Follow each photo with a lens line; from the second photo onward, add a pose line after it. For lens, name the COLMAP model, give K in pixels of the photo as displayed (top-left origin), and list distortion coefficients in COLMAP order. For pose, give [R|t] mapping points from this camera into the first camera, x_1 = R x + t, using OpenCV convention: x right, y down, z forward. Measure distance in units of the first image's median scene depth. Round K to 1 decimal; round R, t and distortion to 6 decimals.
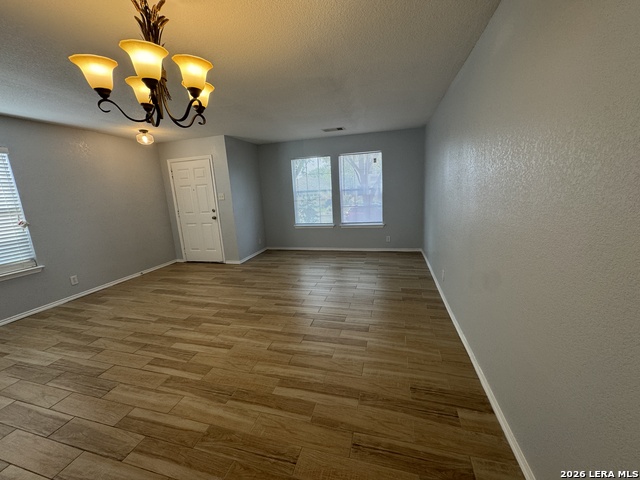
lens RADIAL K [[256.0, 0, 320.5], [0, 256.0, 238.8], [0, 0, 1]] dist [-0.001666, 0.000607]
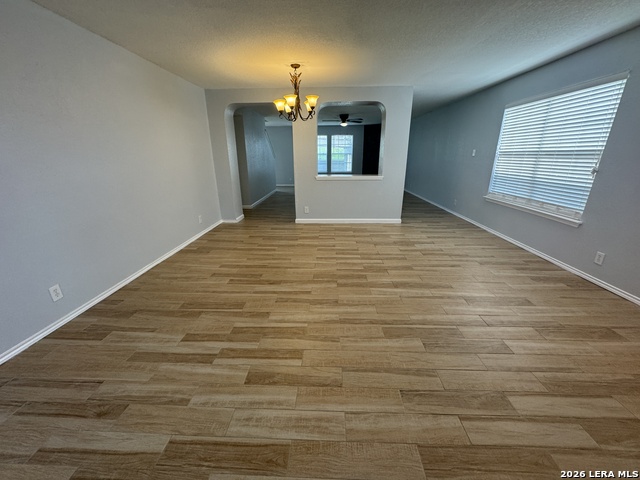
lens RADIAL K [[256.0, 0, 320.5], [0, 256.0, 238.8], [0, 0, 1]] dist [-0.001666, 0.000607]
pose [[-0.972443, 0.125507, -0.196476, -0.066375], [0.011733, 0.868012, 0.496405, -0.274897], [0.232846, 0.480420, -0.845564, 1.518583]]
